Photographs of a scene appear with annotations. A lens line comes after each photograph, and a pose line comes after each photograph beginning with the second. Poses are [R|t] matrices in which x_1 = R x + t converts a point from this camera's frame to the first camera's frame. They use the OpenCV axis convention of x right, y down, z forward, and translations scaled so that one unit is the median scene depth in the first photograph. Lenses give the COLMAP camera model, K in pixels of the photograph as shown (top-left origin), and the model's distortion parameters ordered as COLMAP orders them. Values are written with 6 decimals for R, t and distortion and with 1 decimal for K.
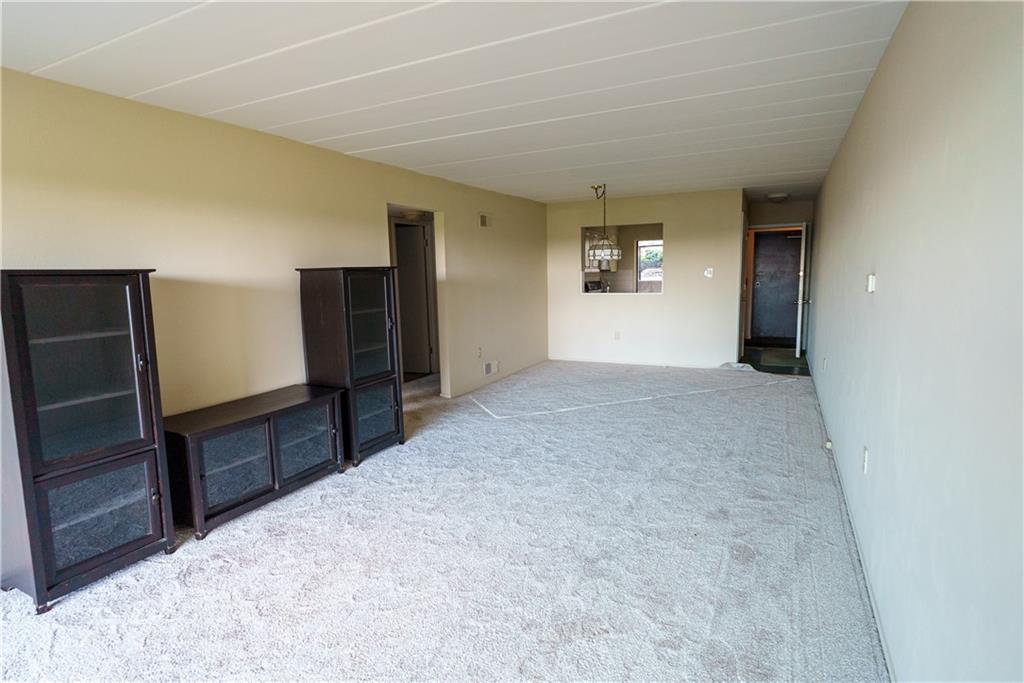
lens RADIAL K [[534.3, 0, 513.1], [0, 534.3, 343.1], [0, 0, 1]] dist [-0.000309, -0.002721]
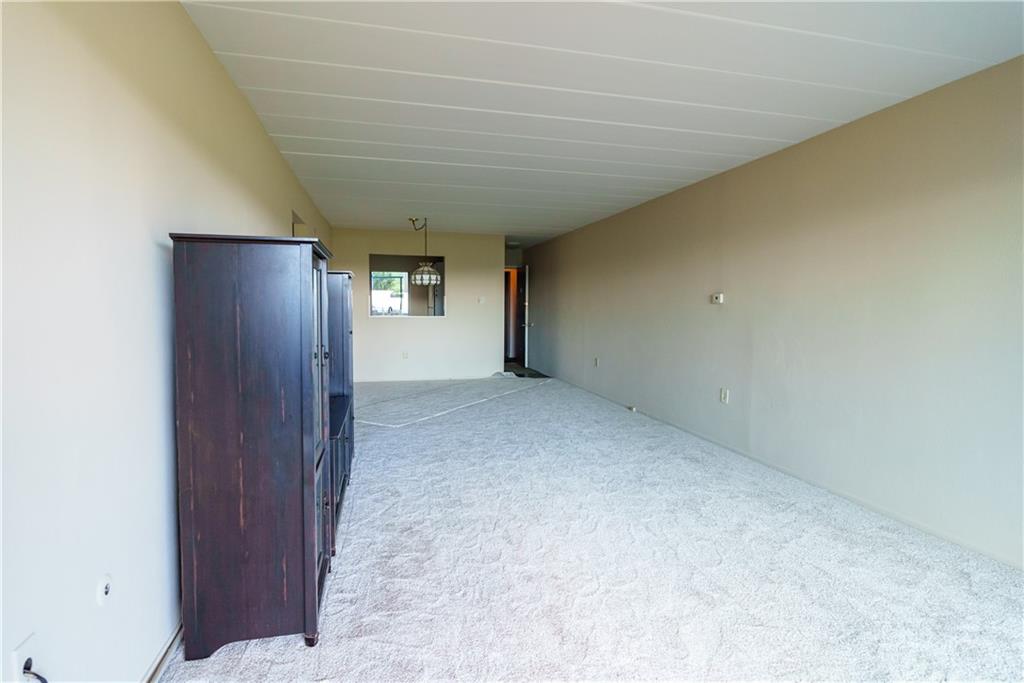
lens RADIAL K [[534.3, 0, 518.3], [0, 534.3, 335.5], [0, 0, 1]] dist [-0.000309, -0.002721]
pose [[0.750030, -0.011228, 0.661309, -0.750690], [0.068169, 0.995843, -0.060407, 0.058743], [-0.657882, 0.090387, 0.747678, 0.070131]]
